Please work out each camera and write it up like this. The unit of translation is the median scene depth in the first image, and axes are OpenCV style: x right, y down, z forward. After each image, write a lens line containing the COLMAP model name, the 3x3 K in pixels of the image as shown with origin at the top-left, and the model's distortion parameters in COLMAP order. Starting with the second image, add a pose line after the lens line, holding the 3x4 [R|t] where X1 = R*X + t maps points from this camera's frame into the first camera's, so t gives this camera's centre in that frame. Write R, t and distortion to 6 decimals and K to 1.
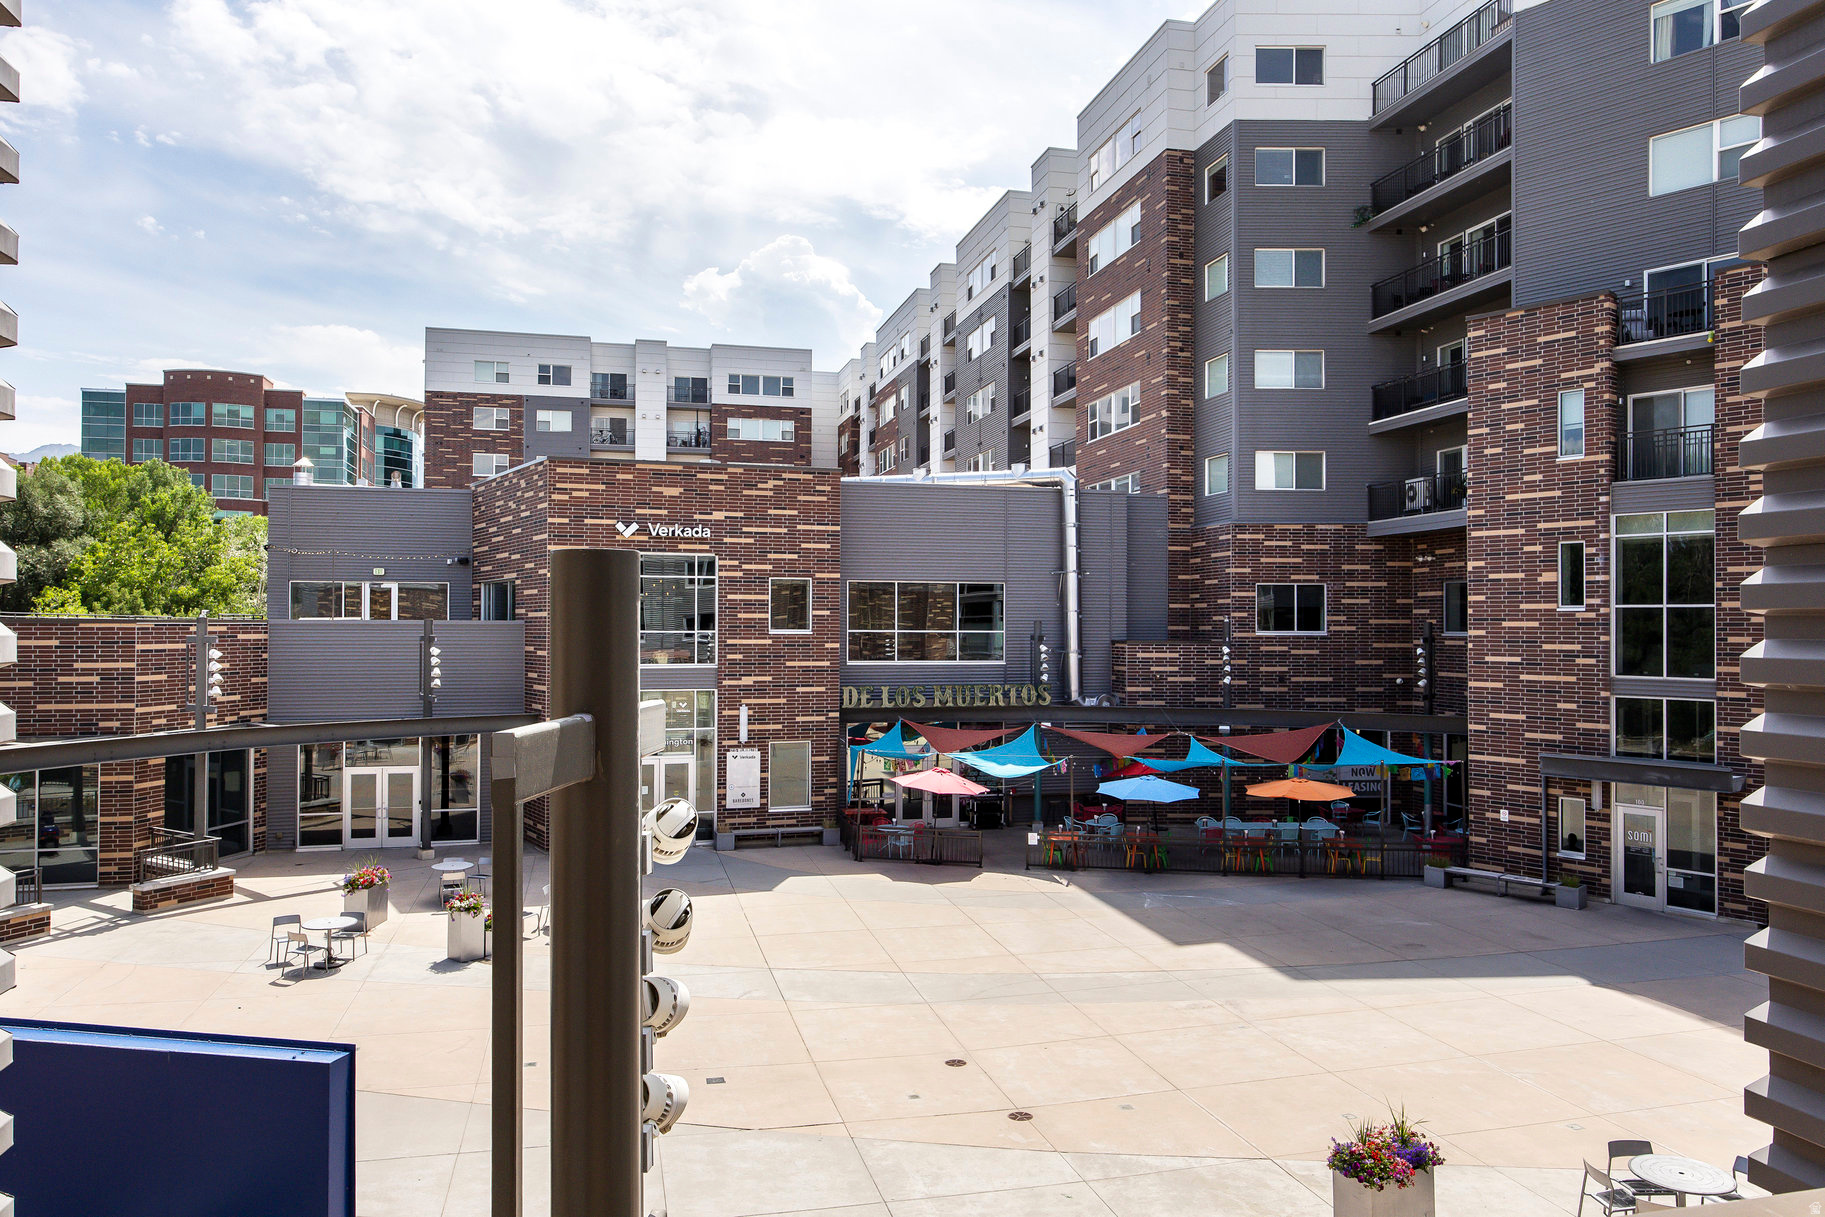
lens RADIAL K [[1232.0, 0, 903.1], [0, 1232.0, 614.7], [0, 0, 1]] dist [-0.017812, 0.007843]
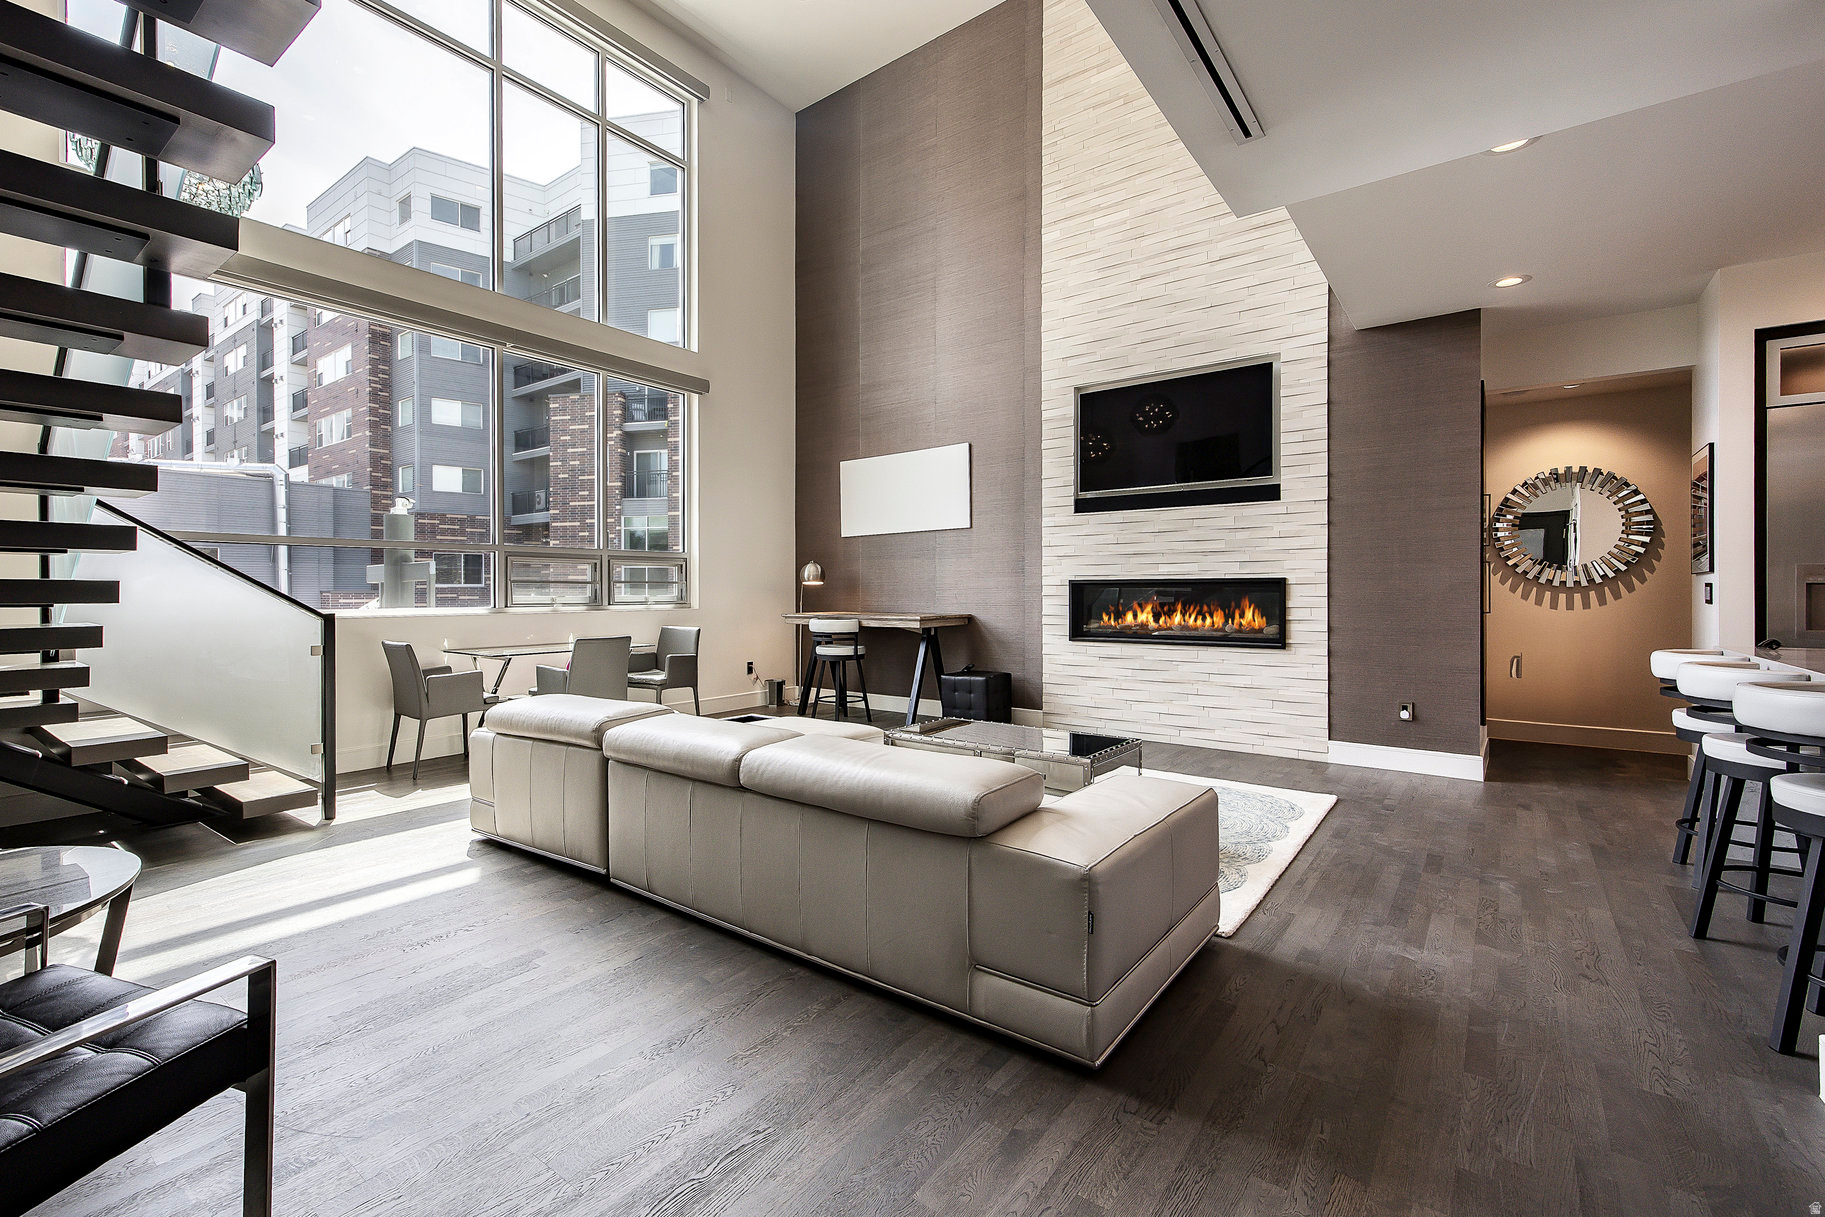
lens RADIAL K [[803.9, 0, 869.1], [0, 803.9, 593.2], [0, 0, 1]] dist [0.015687, 0.000848]
pose [[0.788449, -0.006571, 0.615065, 0.094161], [-0.000754, 0.999932, 0.011649, 0.012151], [-0.615100, -0.009649, 0.788390, -0.111022]]
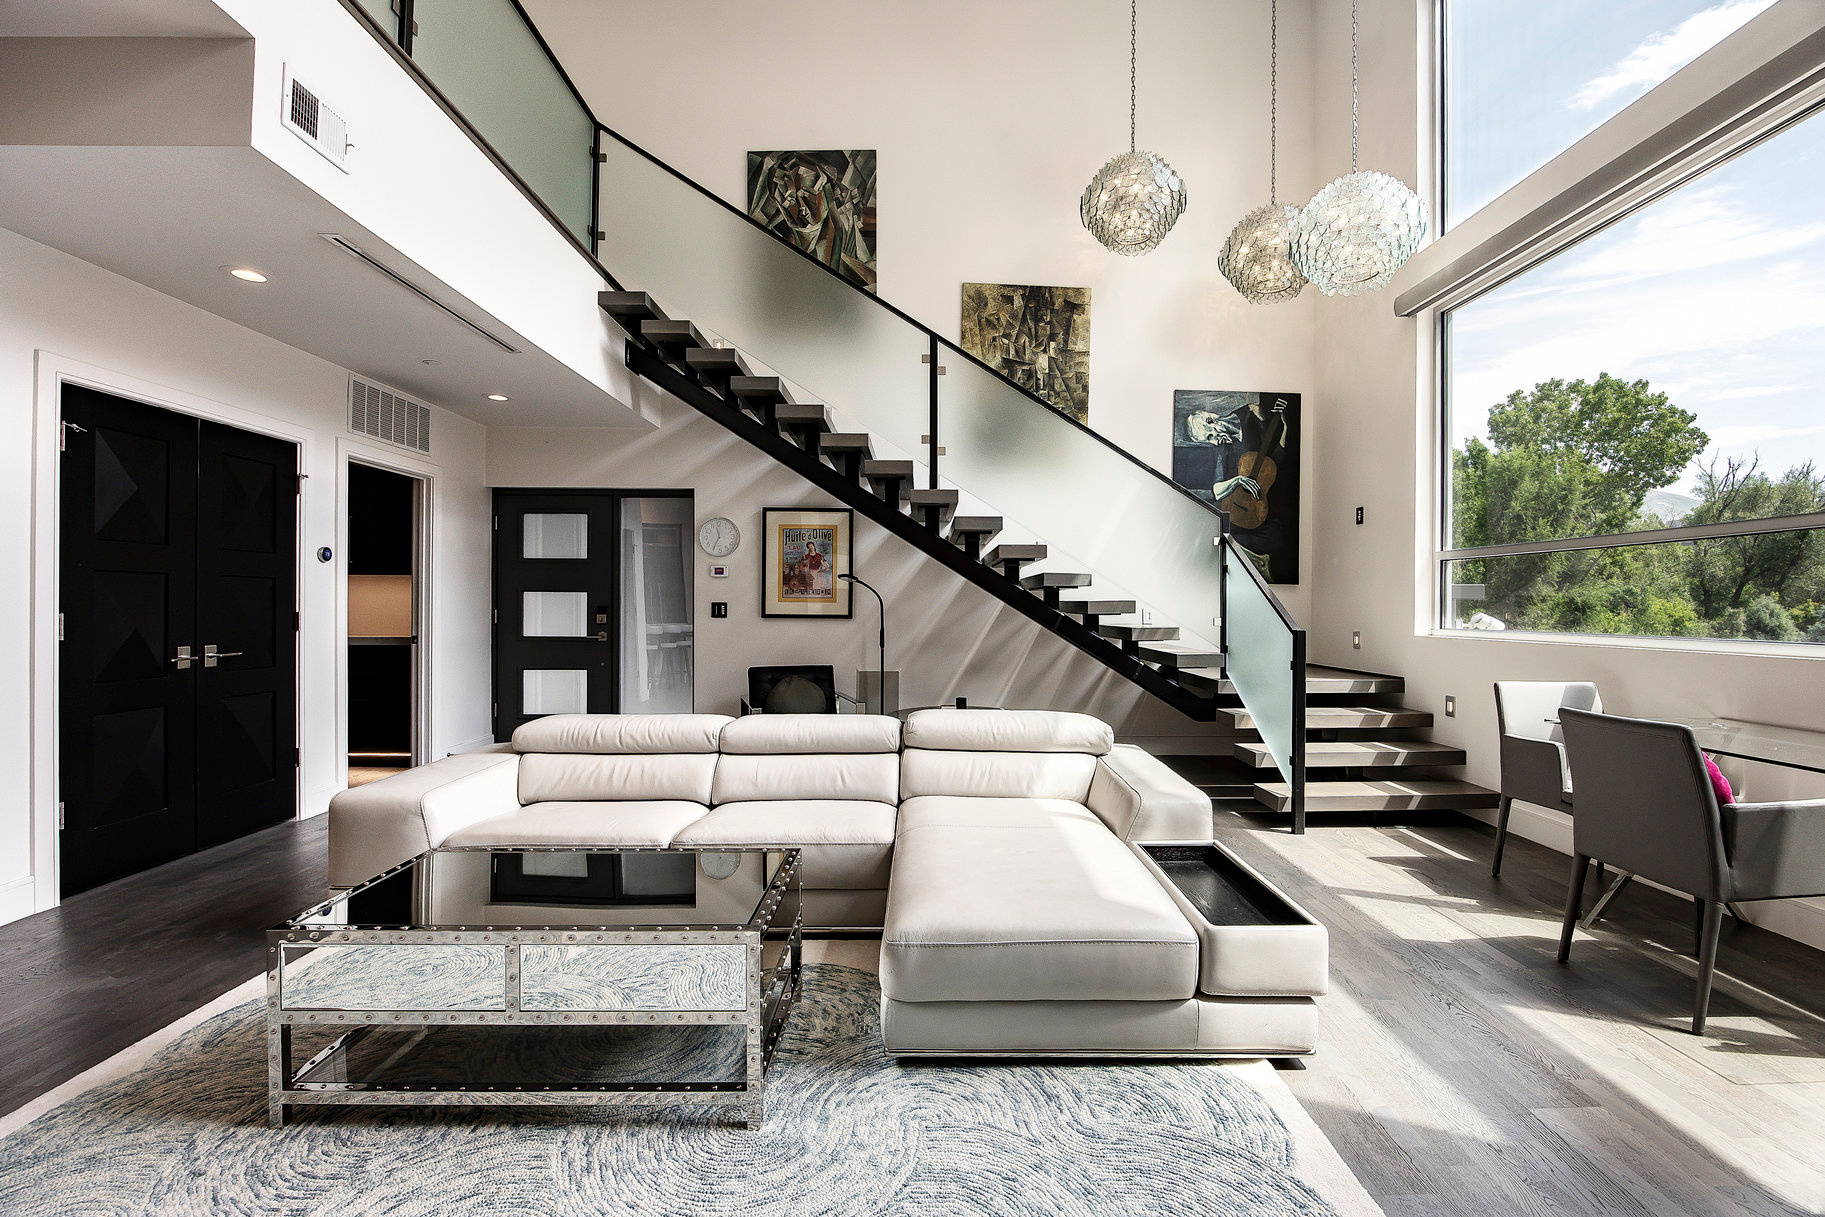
lens RADIAL K [[793.7, 0, 935.3], [0, 793.7, 606.9], [0, 0, 1]] dist [-0.020011, 0.001999]
pose [[-0.212689, -0.003038, -0.977115, 0.221012], [0.003824, 0.999985, -0.003942, 0.013246], [0.977112, -0.004575, -0.212675, -0.004049]]
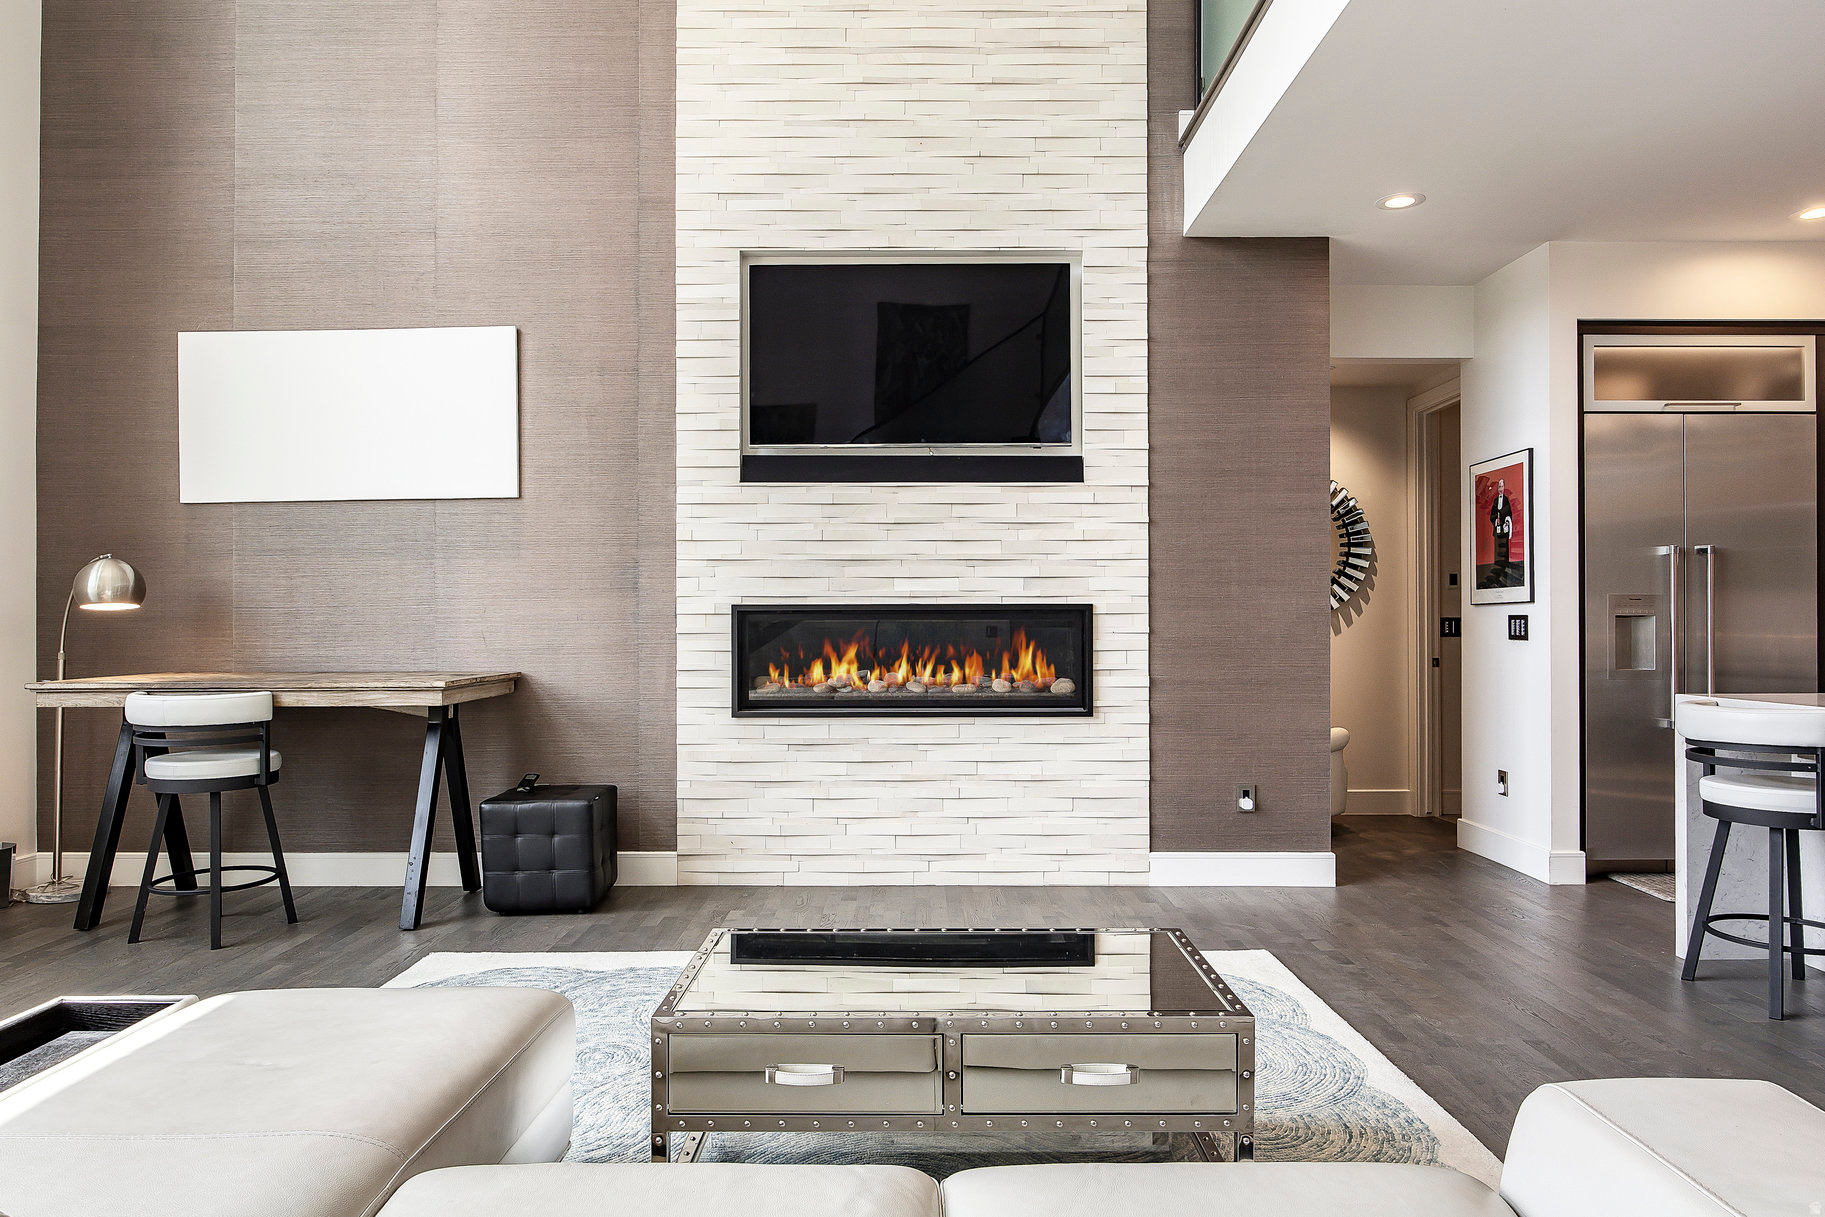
lens RADIAL K [[1153.2, 0, 904.8], [0, 1153.2, 612.8], [0, 0, 1]] dist [-0.003911, -0.000416]
pose [[0.238312, 0.000520, 0.971189, 0.109468], [-0.005613, 0.999984, 0.000842, 0.012002], [-0.971173, -0.005652, 0.238311, -0.051889]]
